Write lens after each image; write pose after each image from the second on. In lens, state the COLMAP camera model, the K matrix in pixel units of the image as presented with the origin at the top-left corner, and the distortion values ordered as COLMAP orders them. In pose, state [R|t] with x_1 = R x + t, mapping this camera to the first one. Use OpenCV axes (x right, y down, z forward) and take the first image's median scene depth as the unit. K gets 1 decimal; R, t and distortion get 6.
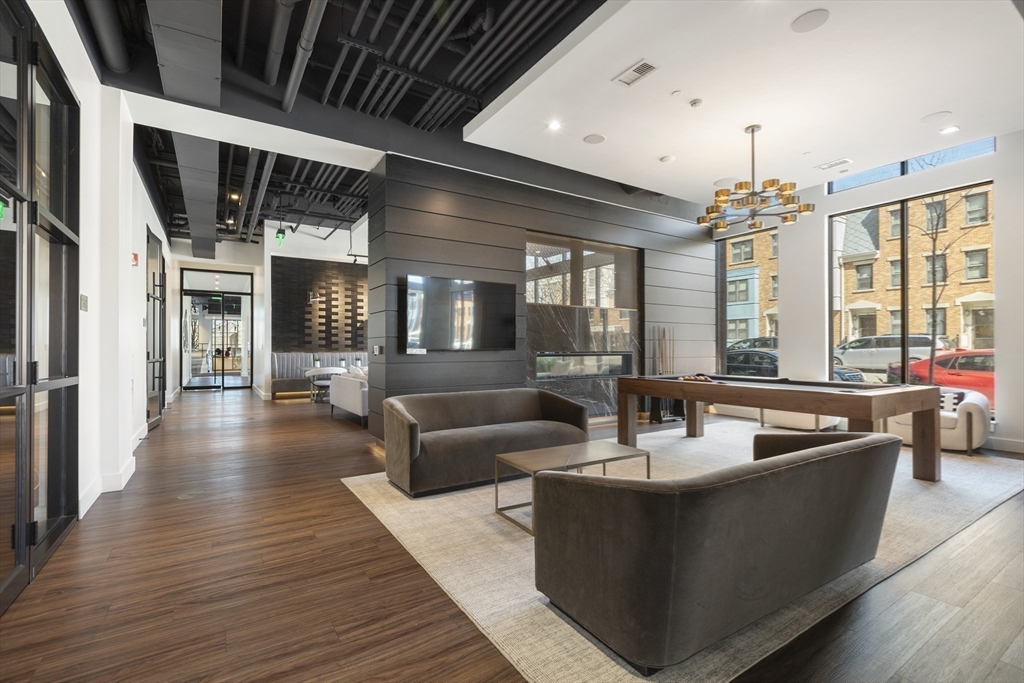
lens RADIAL K [[461.8, 0, 511.5], [0, 461.8, 347.6], [0, 0, 1]] dist [-0.000858, 0.000318]
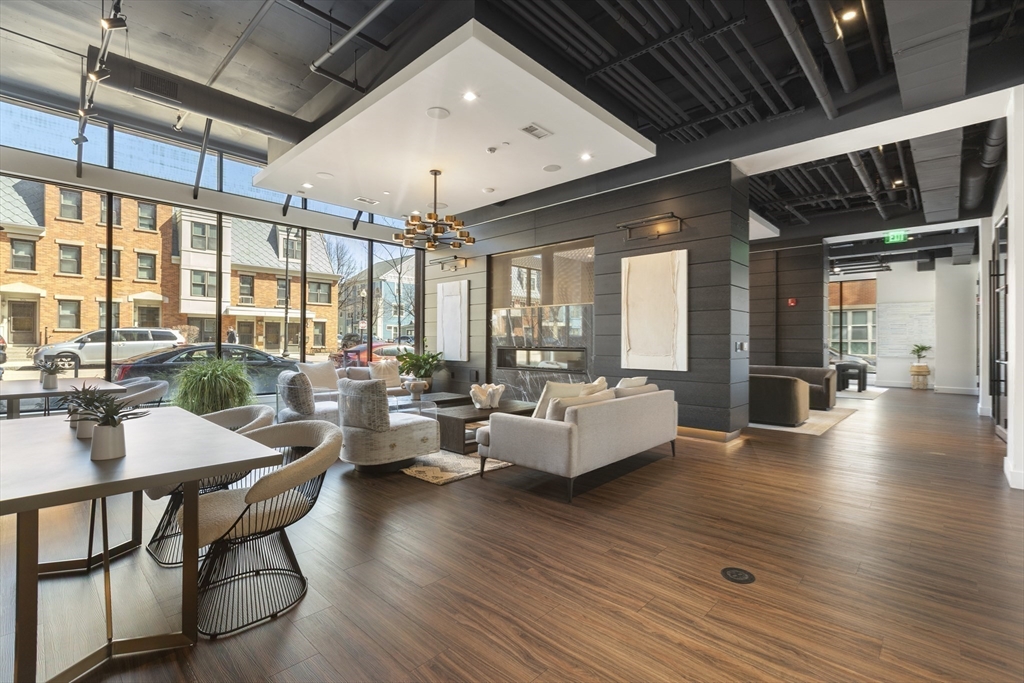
lens RADIAL K [[461.8, 0, 511.6], [0, 461.8, 340.3], [0, 0, 1]] dist [-0.000858, 0.000318]
pose [[-0.248018, 0.004576, 0.968745, -0.266811], [-0.002957, 0.999981, -0.005481, 0.000706], [-0.968751, -0.004223, -0.248000, 0.398758]]
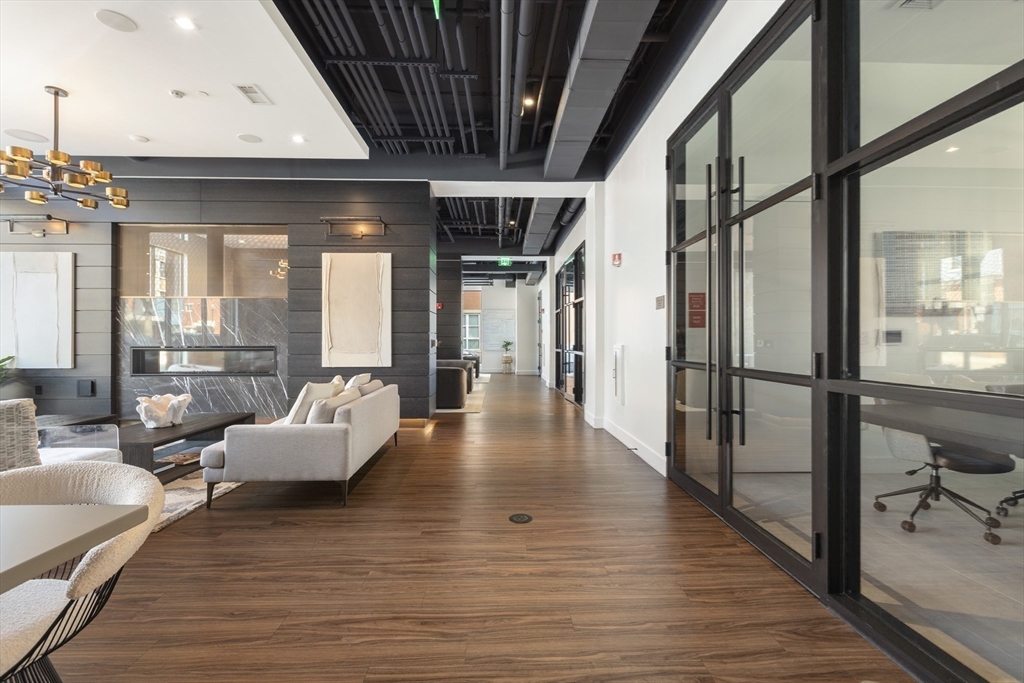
lens RADIAL K [[461.8, 0, 514.3], [0, 461.8, 340.5], [0, 0, 1]] dist [-0.000858, 0.000318]
pose [[-0.866287, 0.003636, 0.499533, -0.247093], [0.003937, 0.999992, -0.000450, 0.000900], [-0.499530, 0.001577, -0.866295, 0.436539]]
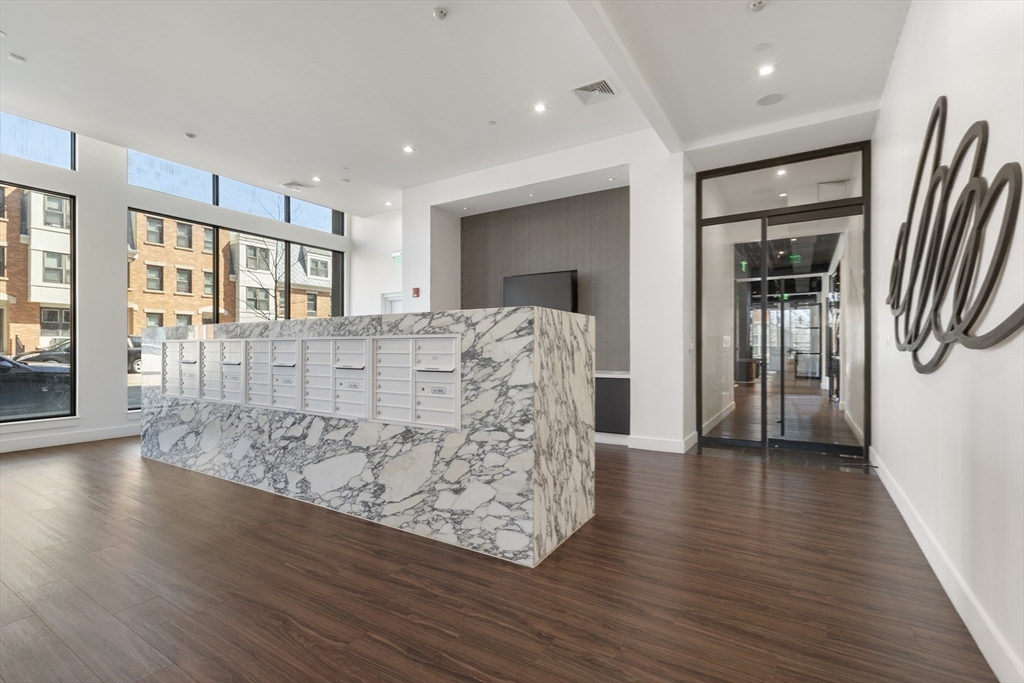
lens RADIAL K [[461.8, 0, 511.9], [0, 461.8, 344.8], [0, 0, 1]] dist [-0.000858, 0.000318]
pose [[-0.426585, 0.006839, 0.904422, -0.483238], [0.002876, 0.999977, -0.006205, 0.000737], [-0.904443, -0.000046, -0.426595, 0.742750]]
